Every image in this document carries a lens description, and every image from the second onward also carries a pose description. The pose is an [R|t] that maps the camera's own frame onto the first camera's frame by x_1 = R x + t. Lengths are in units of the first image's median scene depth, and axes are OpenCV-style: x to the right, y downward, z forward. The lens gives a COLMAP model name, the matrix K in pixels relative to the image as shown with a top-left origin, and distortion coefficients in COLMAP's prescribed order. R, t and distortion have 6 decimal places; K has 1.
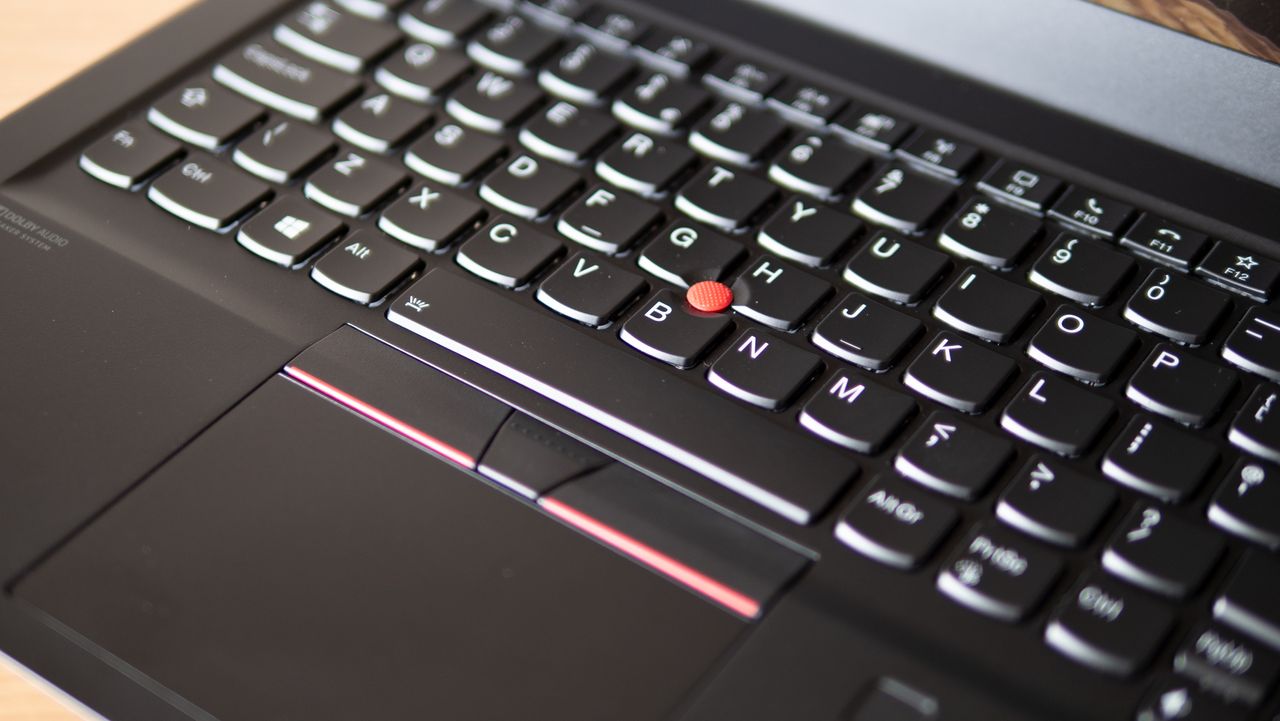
lens RADIAL K [[2028.7, 0, 640.0], [0, 2028.7, 360.5], [0, 0, 1]] dist [0.023205, 0.111303]
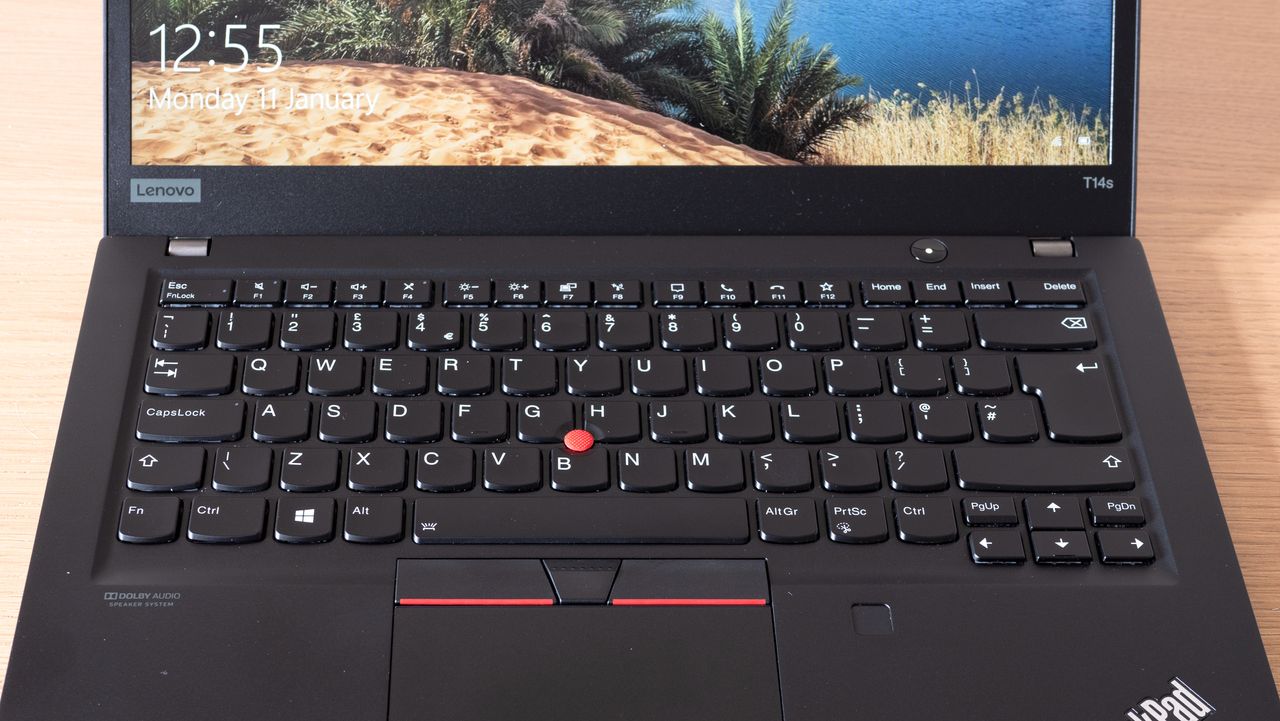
lens RADIAL K [[2028.7, 0, 640.0], [0, 2028.7, 360.5], [0, 0, 1]] dist [0.023205, 0.111303]
pose [[0.814709, -0.399895, 0.419921, -0.546292], [0.382813, 0.914845, 0.128502, -0.264647], [-0.435550, 0.056060, 0.898417, -0.420375]]
